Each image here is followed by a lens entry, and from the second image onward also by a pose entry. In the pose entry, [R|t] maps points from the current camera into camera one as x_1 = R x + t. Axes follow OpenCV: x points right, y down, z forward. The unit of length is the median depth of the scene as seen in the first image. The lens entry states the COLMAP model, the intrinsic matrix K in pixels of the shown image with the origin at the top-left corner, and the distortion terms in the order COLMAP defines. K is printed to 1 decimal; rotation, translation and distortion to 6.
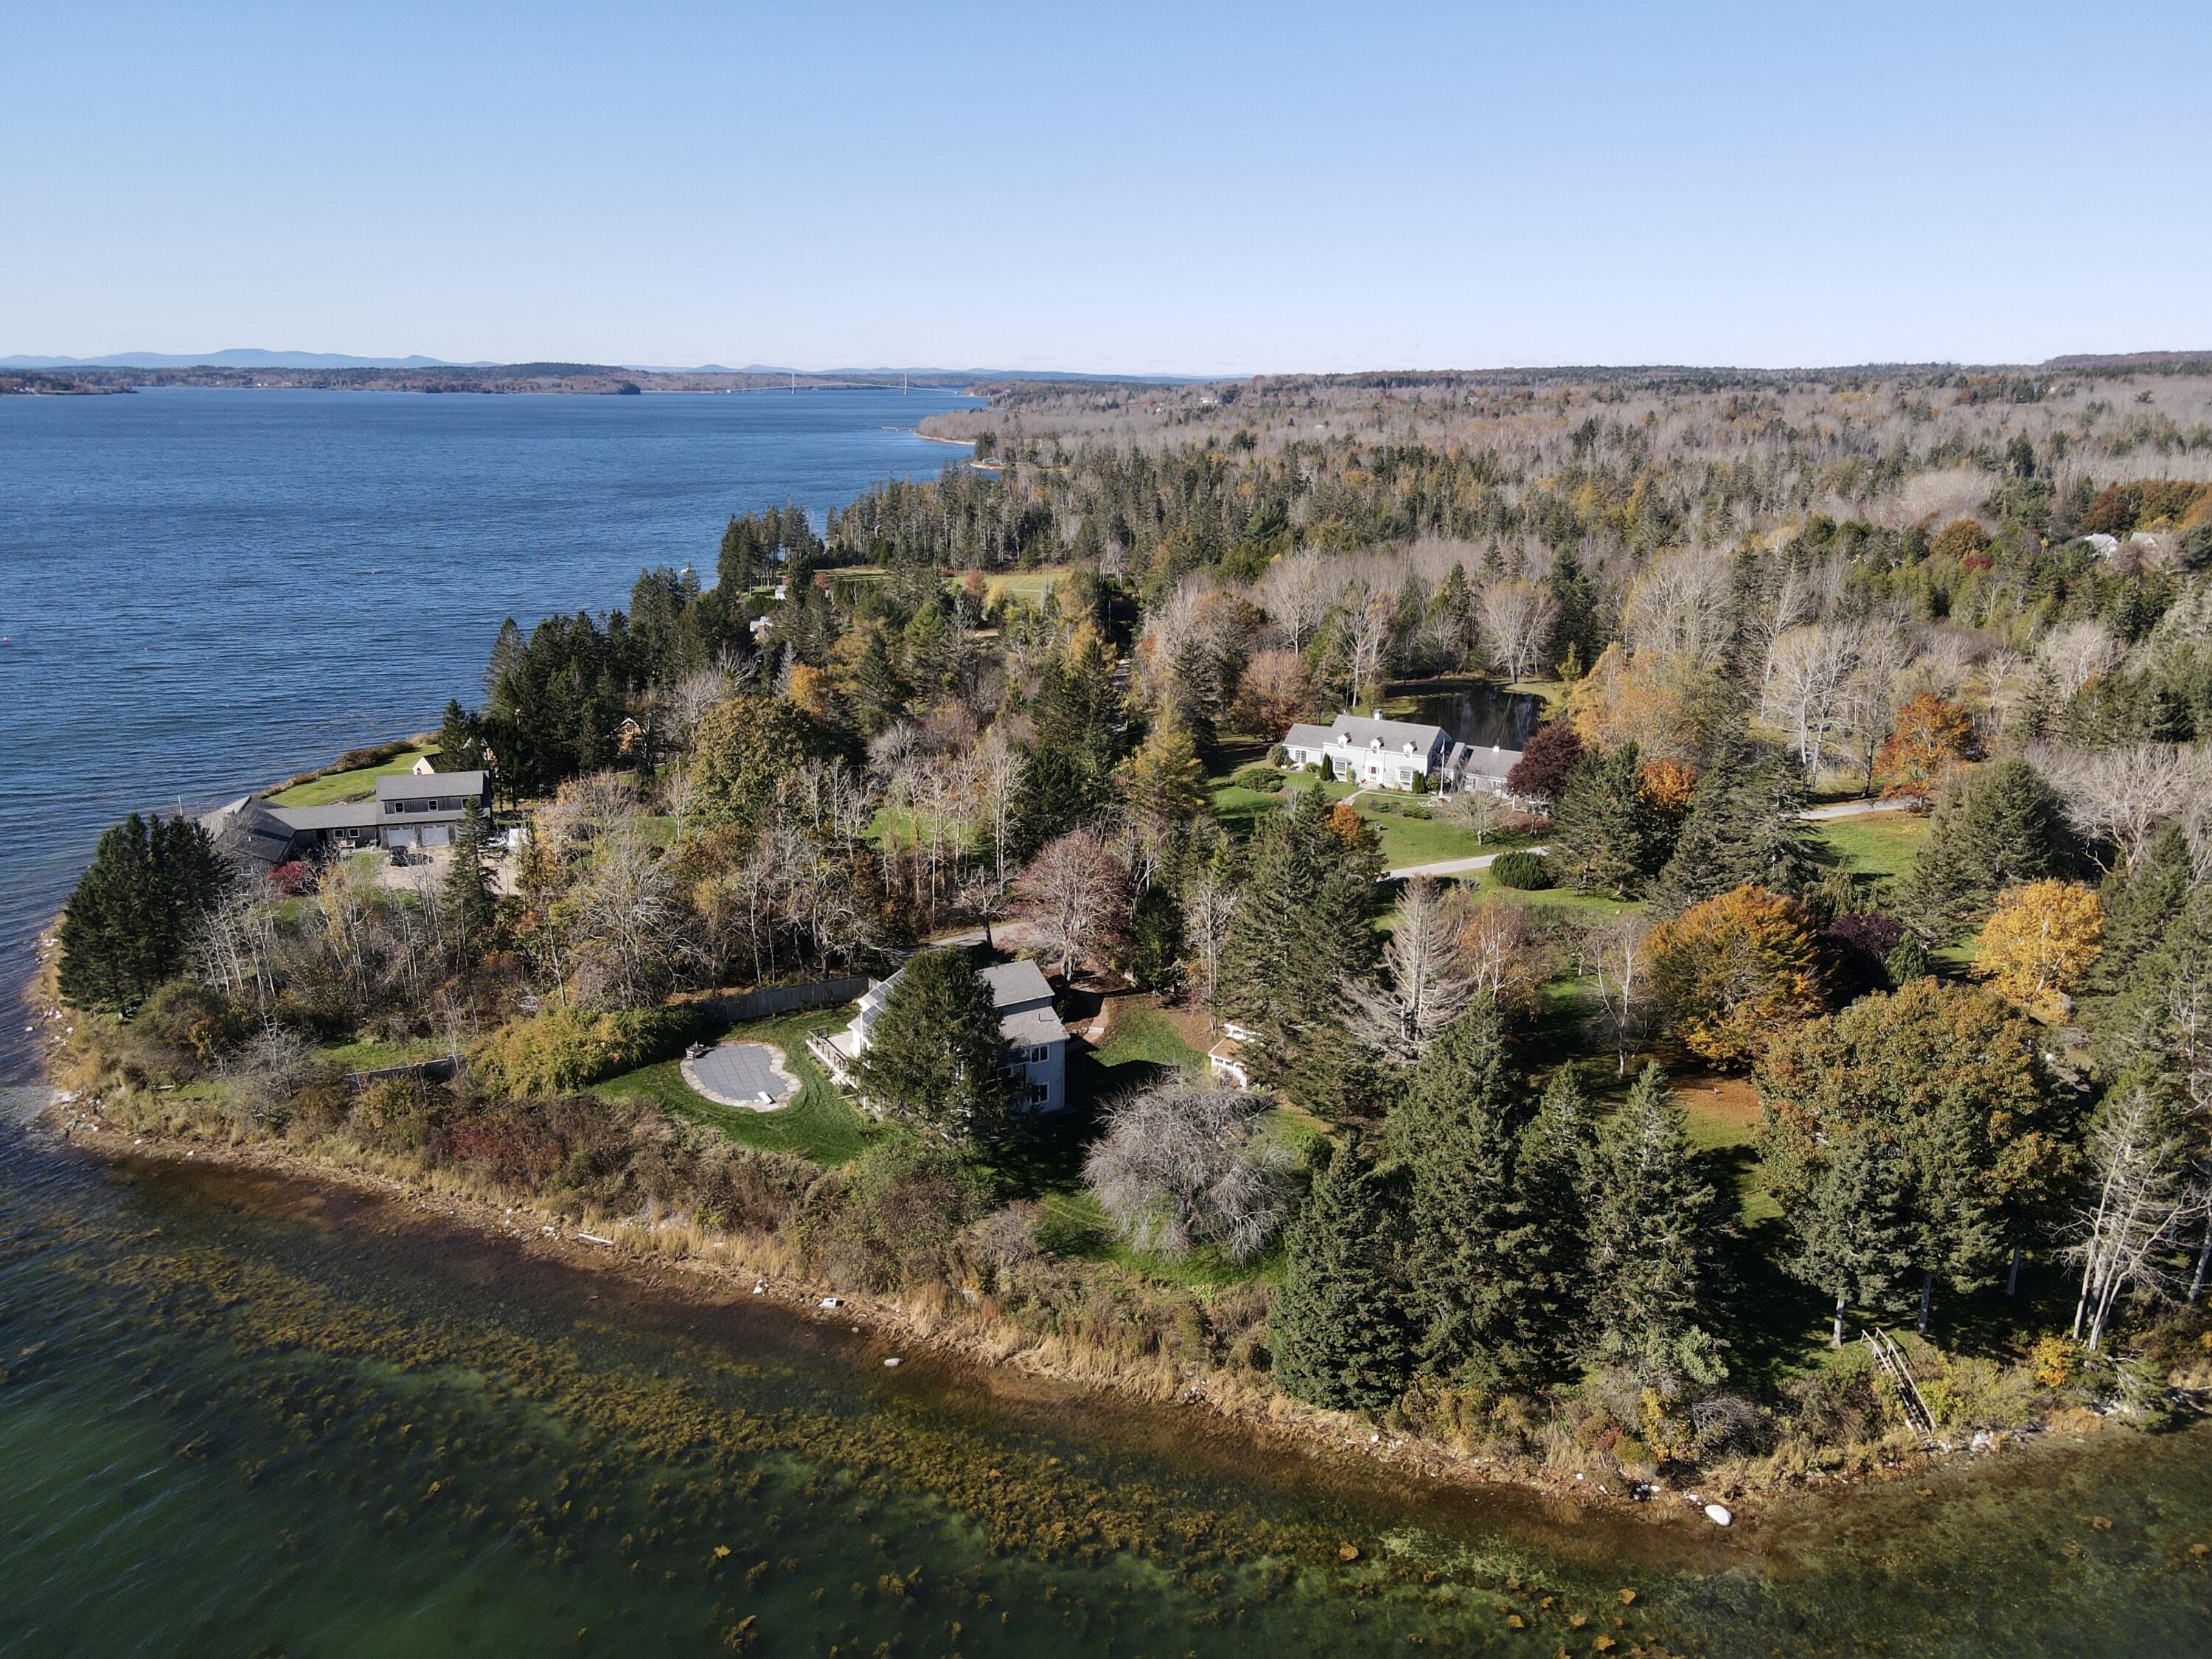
lens RADIAL K [[1603.6, 0, 1106.0], [0, 1603.6, 829.5], [0, 0, 1]] dist [-0.013587, 0.043174]
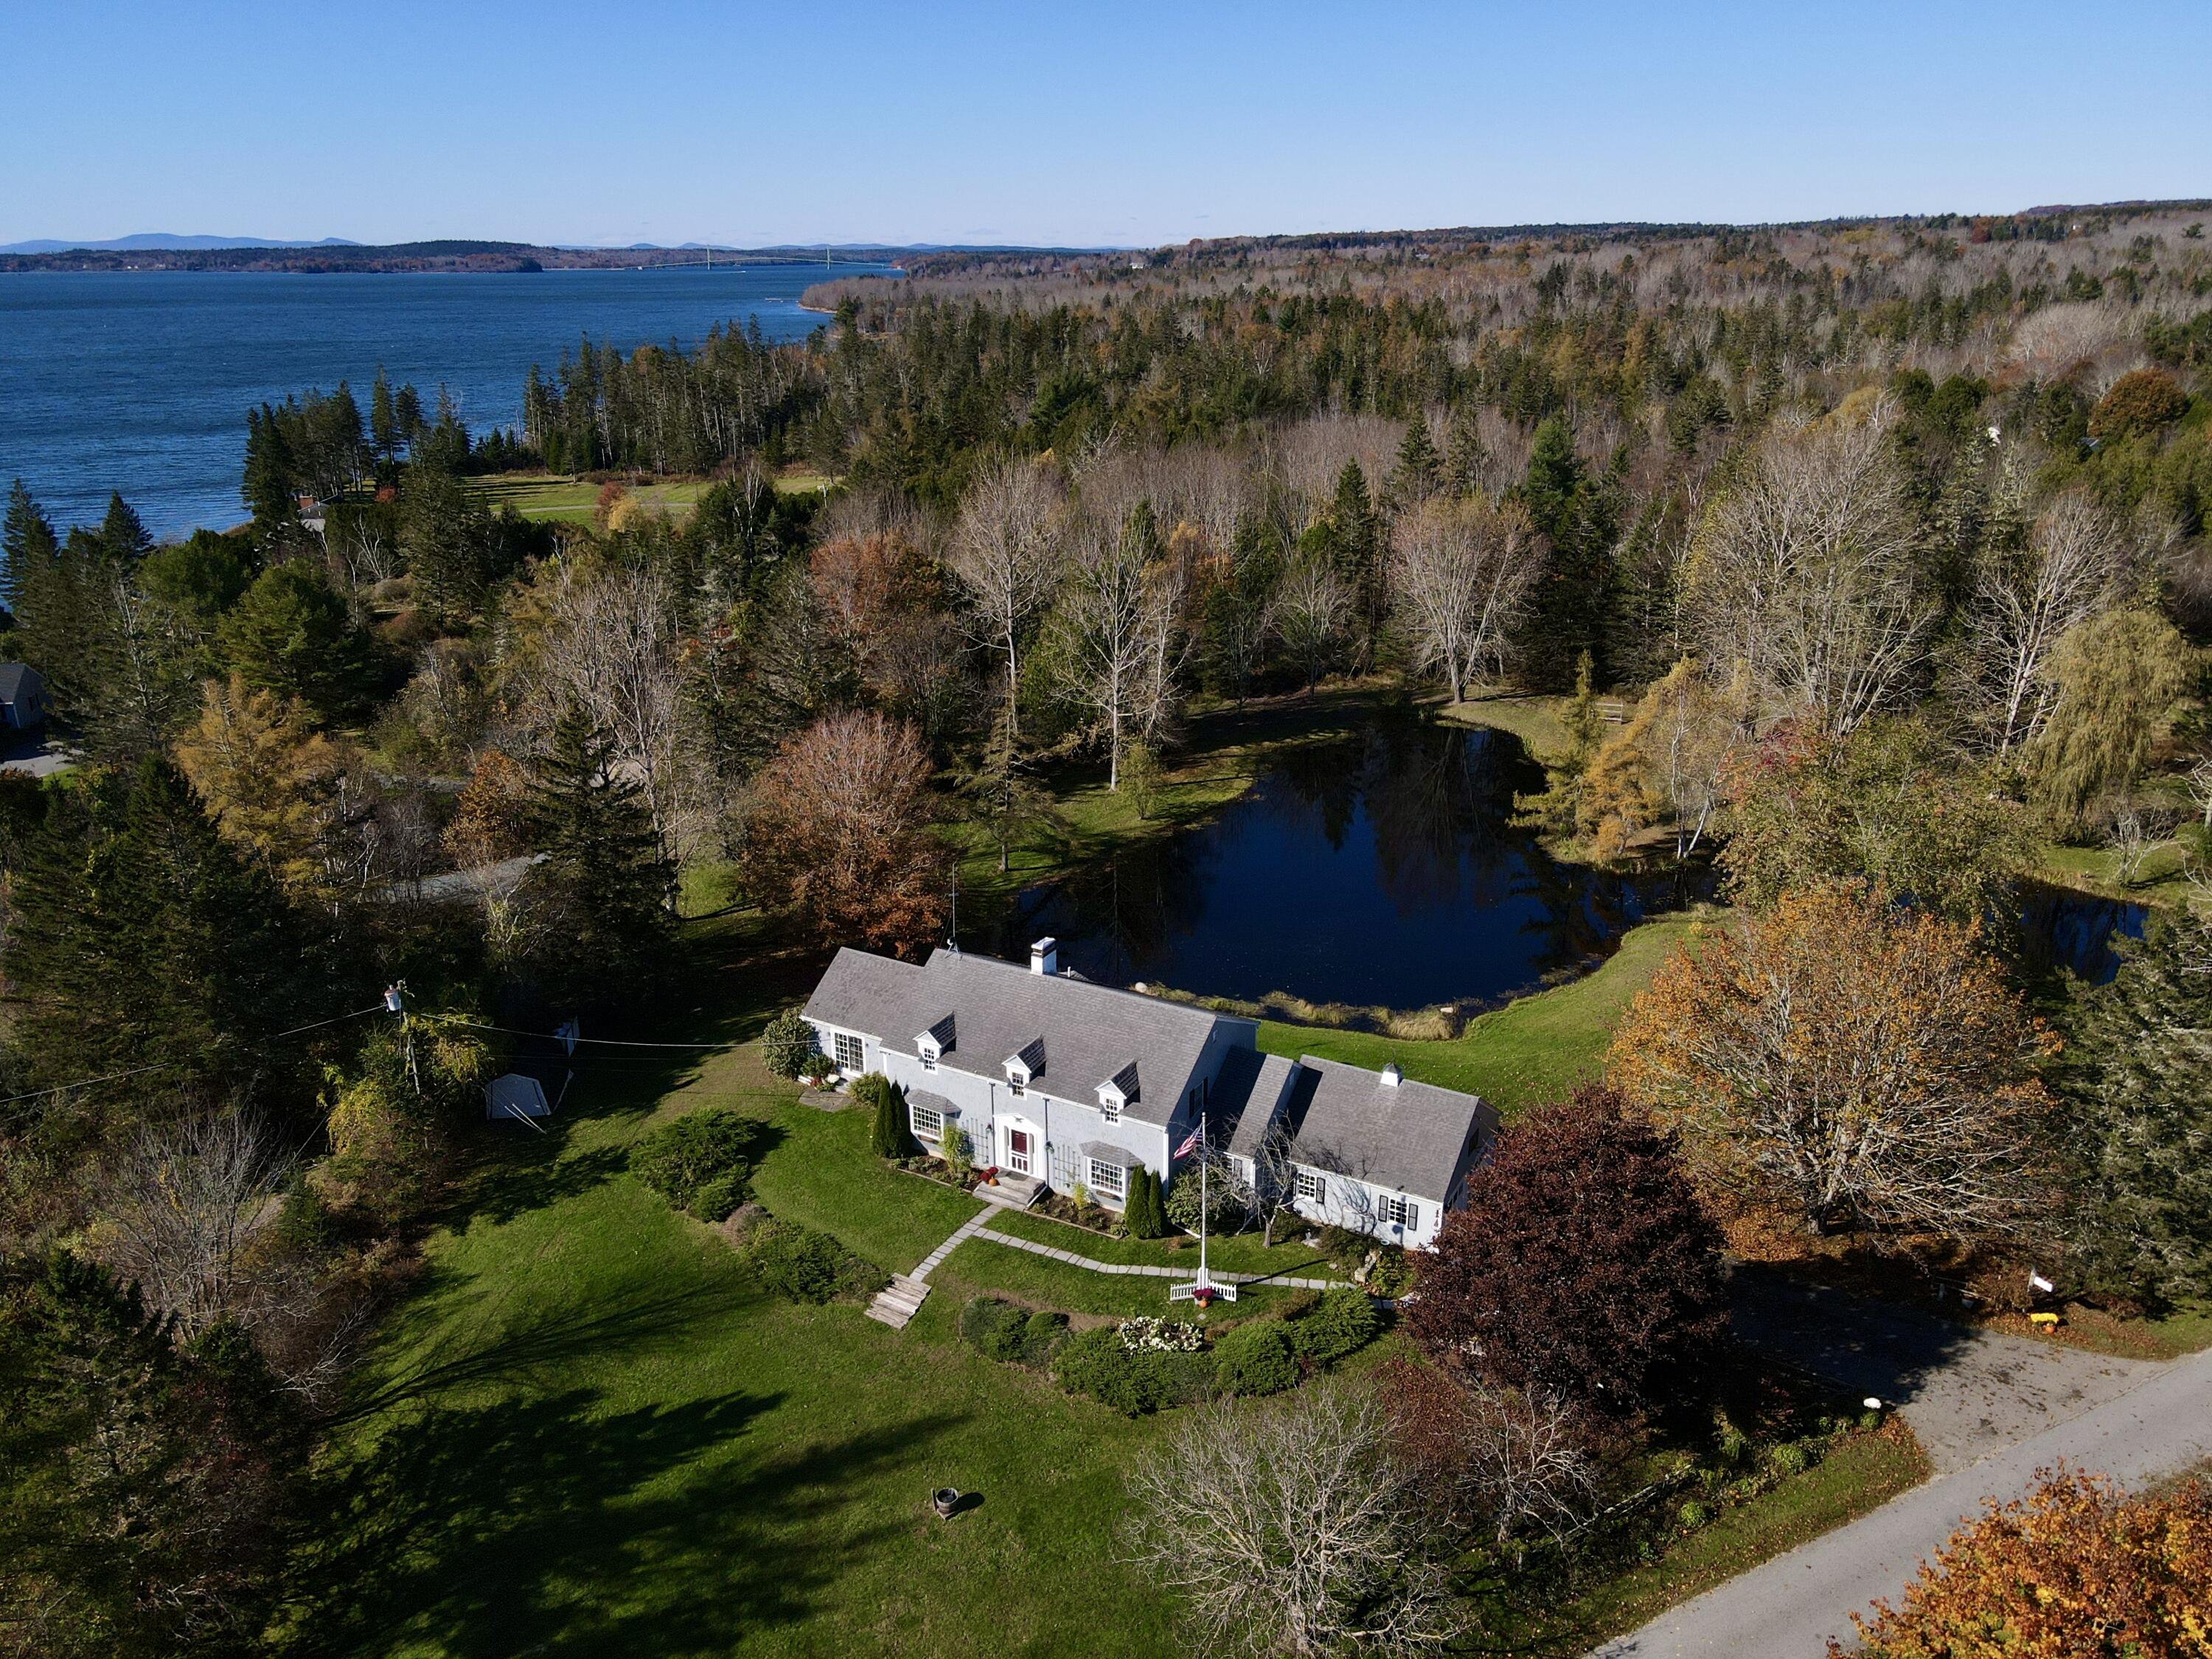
lens RADIAL K [[1611.0, 0, 1106.0], [0, 1611.0, 829.5], [0, 0, 1]] dist [0.002821, 0.008958]
pose [[0.999384, -0.024884, 0.024759, 0.071186], [0.023093, 0.997268, 0.070166, -0.049305], [-0.026437, -0.069551, 0.997228, 0.269806]]
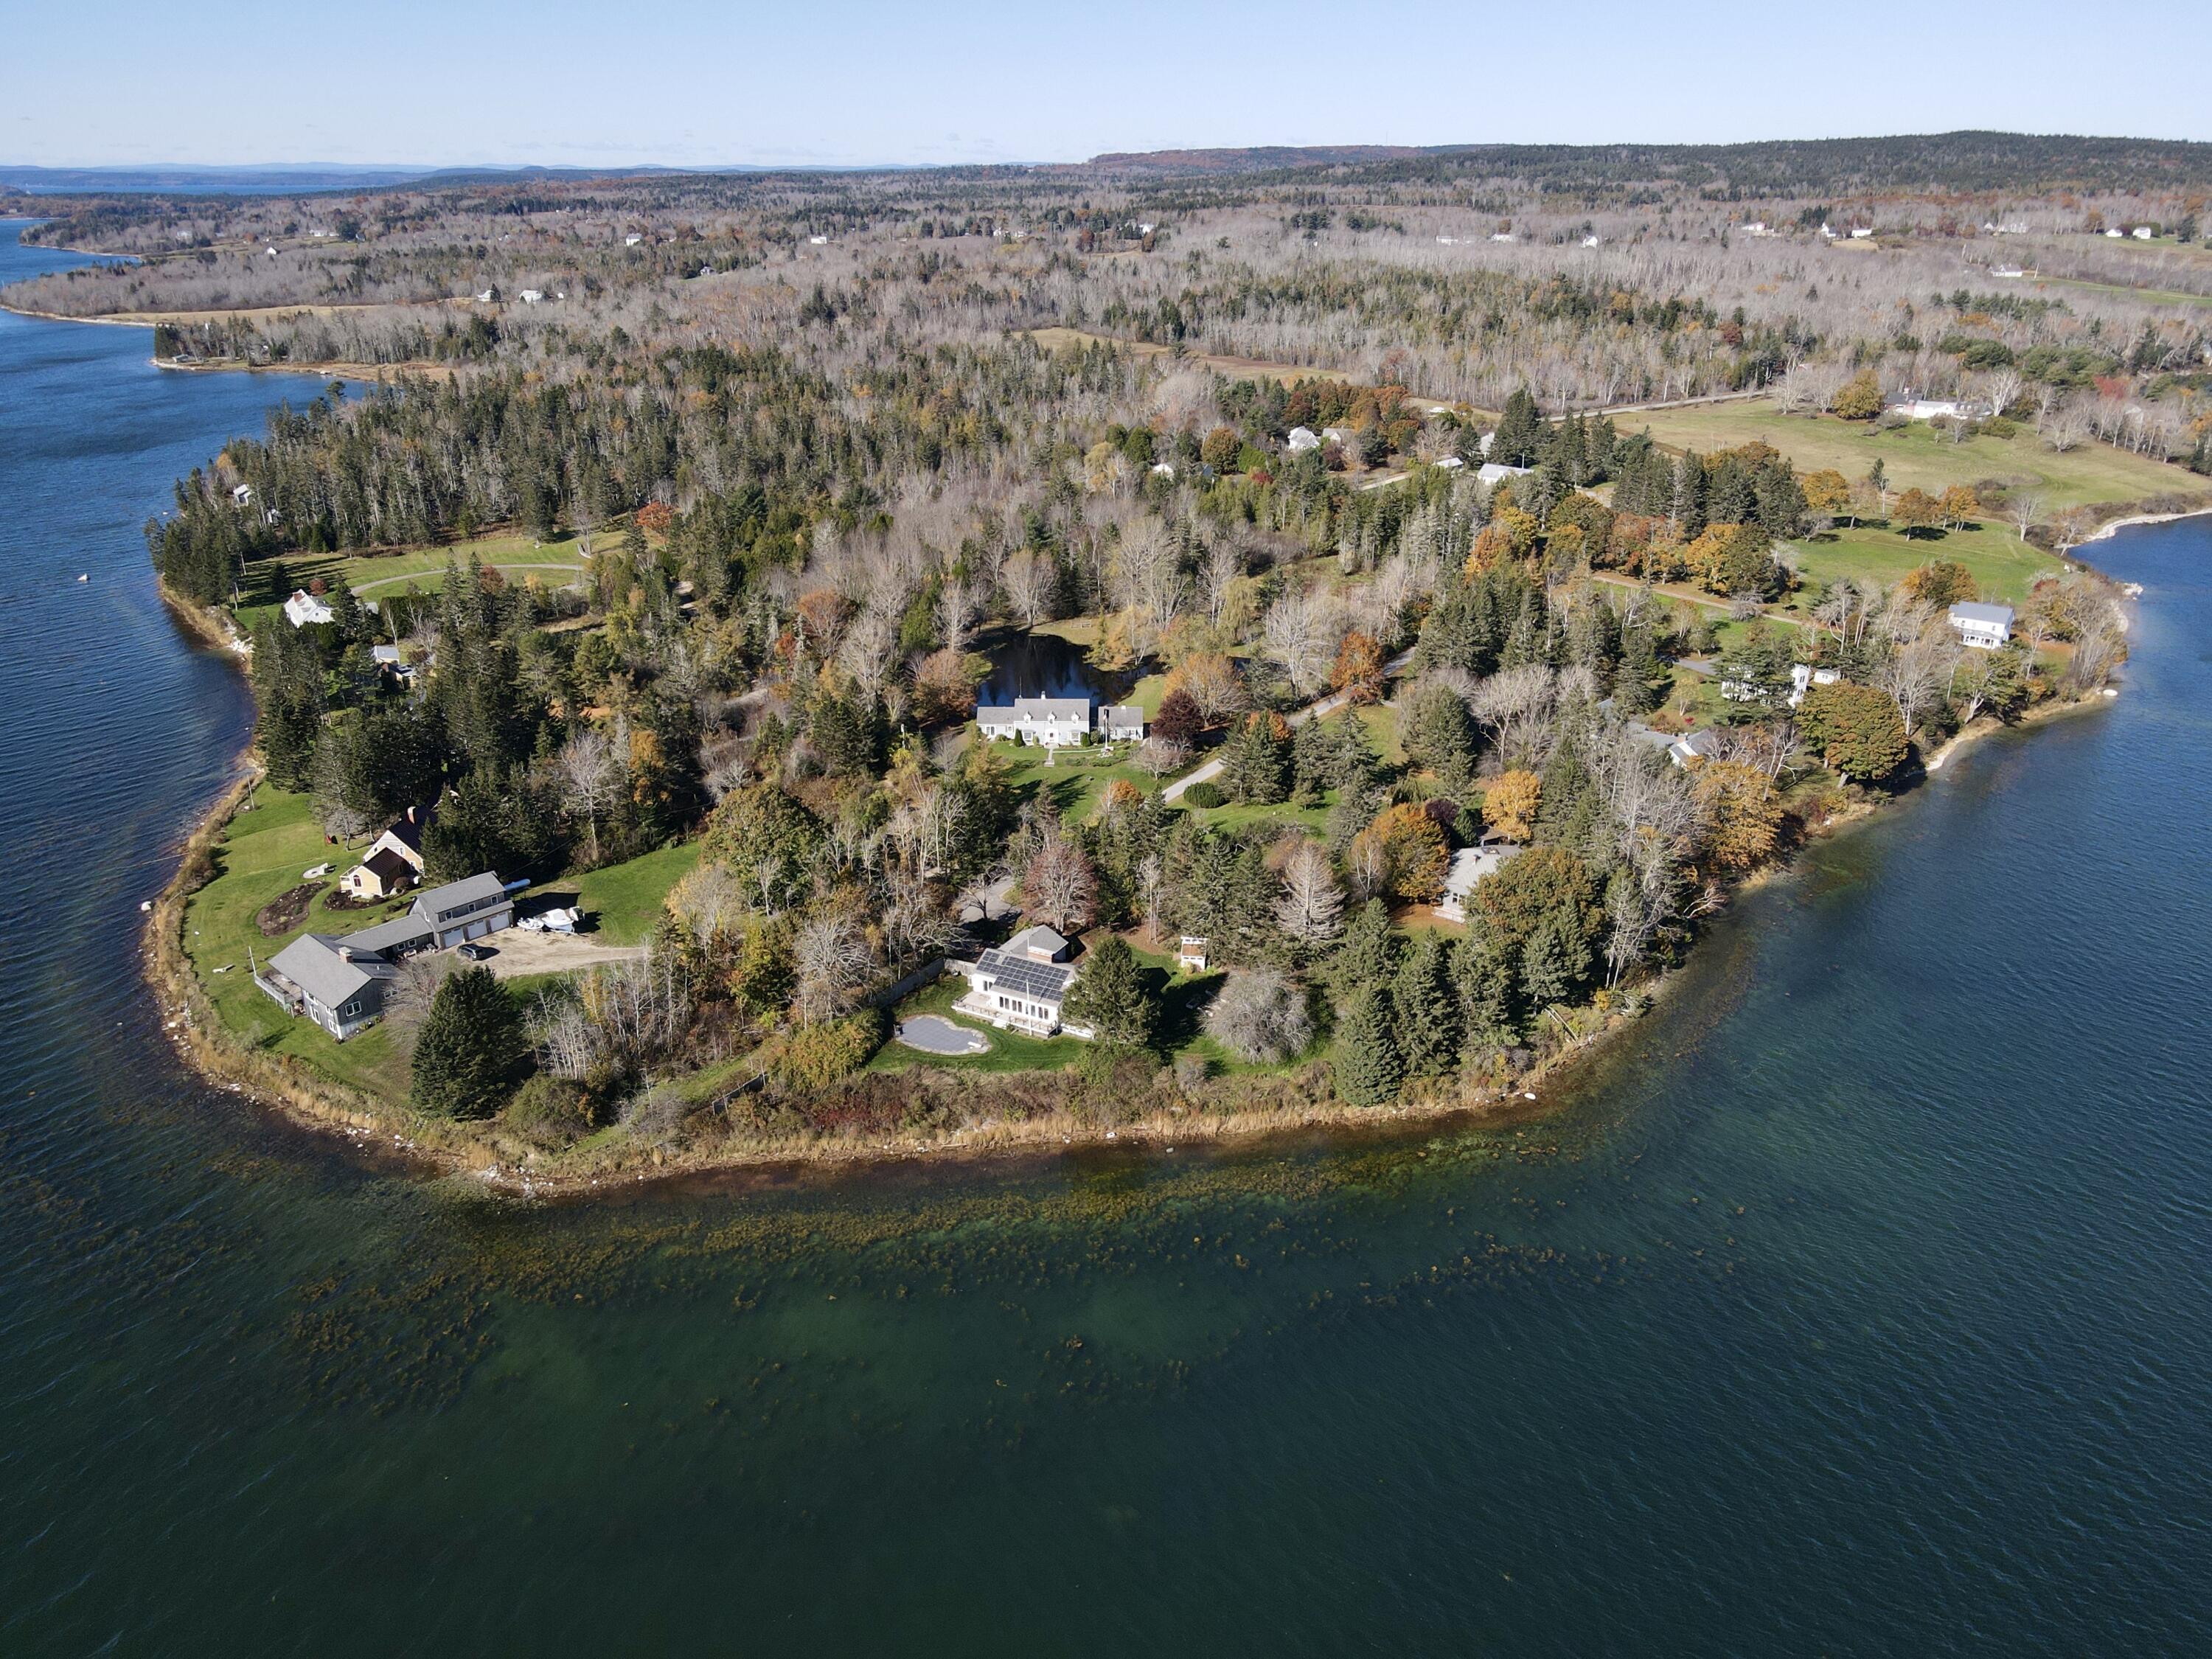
lens RADIAL K [[1583.5, 0, 1069.1], [0, 1583.5, 831.8], [0, 0, 1]] dist [-0.001698, 0.001136]
pose [[0.873500, -0.206229, 0.440984, -0.191284], [0.151742, 0.976050, 0.155886, -0.069703], [-0.462571, -0.069251, 0.883873, -0.119416]]
